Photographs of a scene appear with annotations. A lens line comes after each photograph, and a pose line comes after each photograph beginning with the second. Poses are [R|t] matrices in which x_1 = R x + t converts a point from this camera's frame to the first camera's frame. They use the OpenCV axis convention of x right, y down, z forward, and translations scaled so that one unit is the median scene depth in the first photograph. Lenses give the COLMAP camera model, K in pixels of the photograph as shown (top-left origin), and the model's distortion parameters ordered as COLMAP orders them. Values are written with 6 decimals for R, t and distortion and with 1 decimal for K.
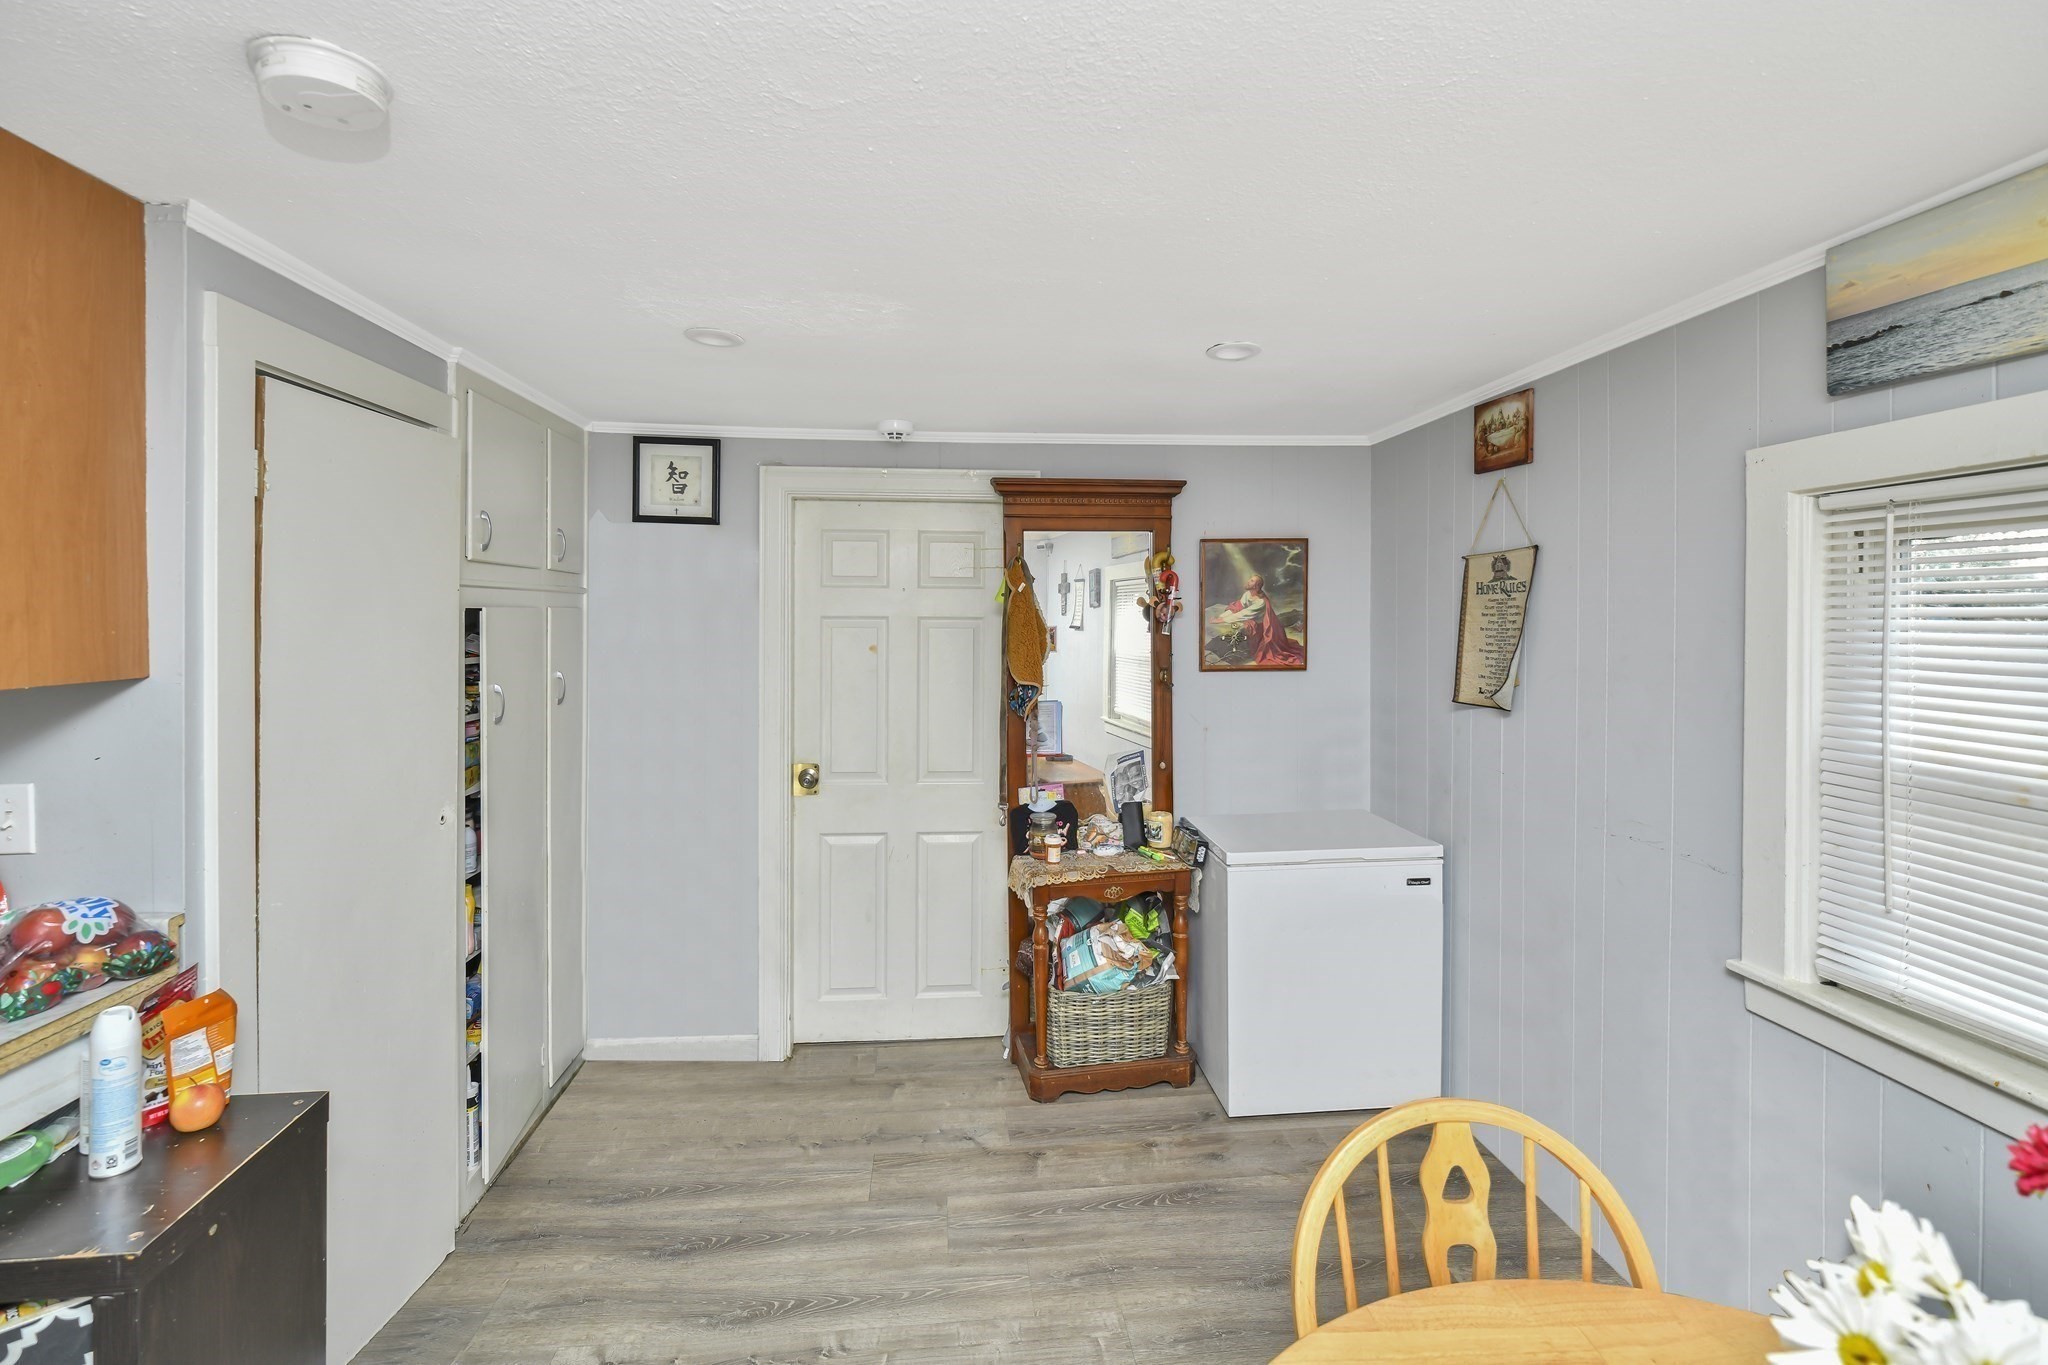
lens RADIAL K [[932.8, 0, 1023.6], [0, 932.8, 614.7], [0, 0, 1]] dist [-0.001739, 0.006838]
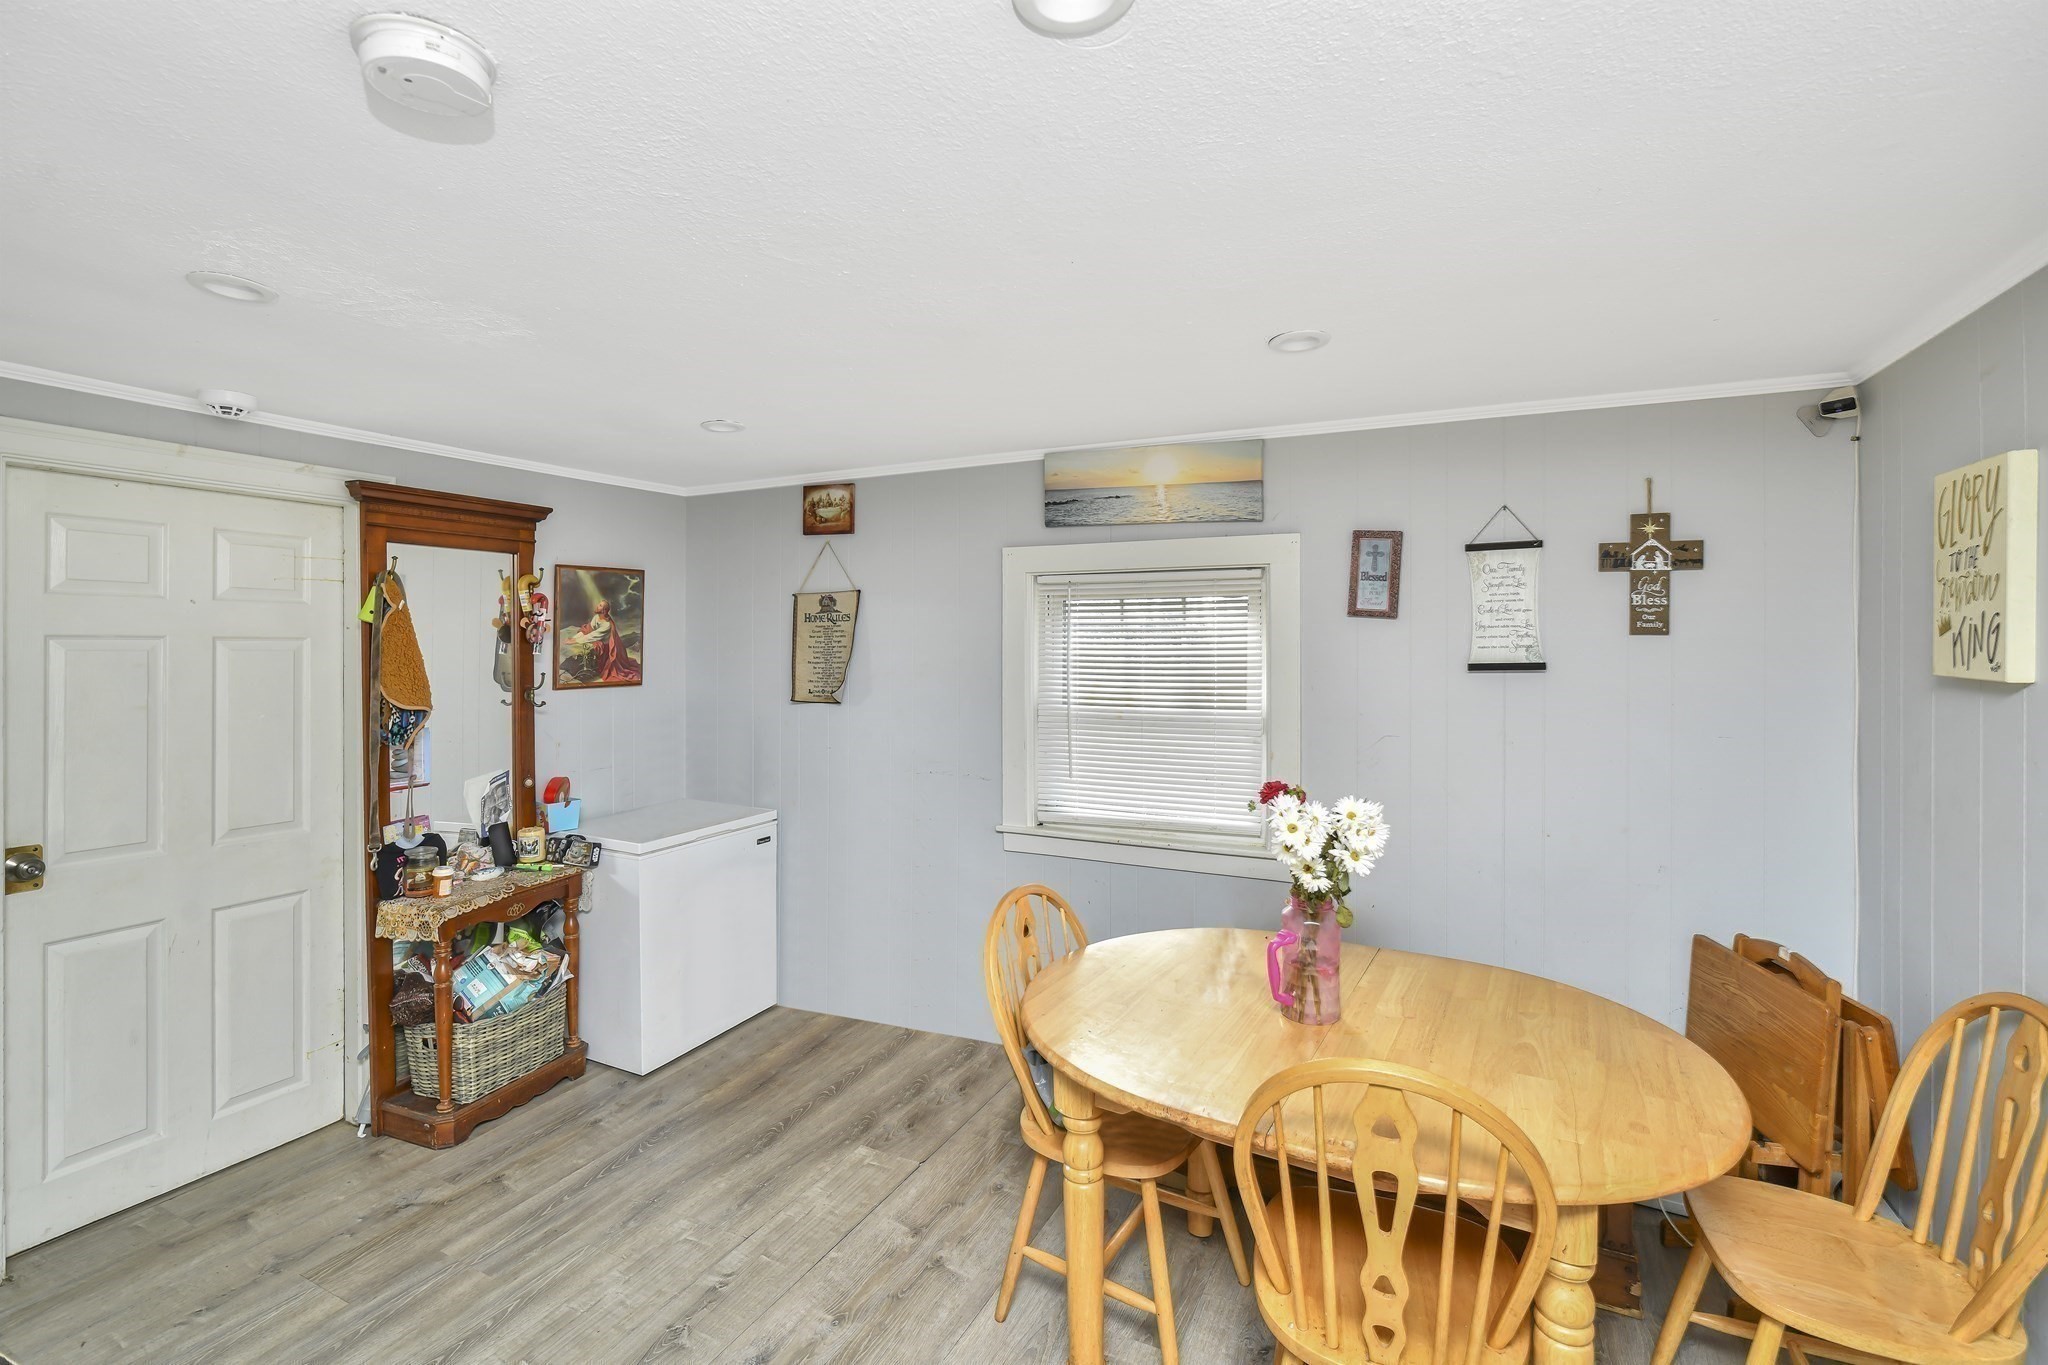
lens RADIAL K [[932.8, 0, 1023.6], [0, 932.8, 614.7], [0, 0, 1]] dist [-0.001739, 0.006838]
pose [[0.531054, 0.025260, 0.846962, -0.486457], [-0.001318, 0.999579, -0.028985, 0.006780], [-0.847337, 0.014276, 0.530863, -0.008767]]
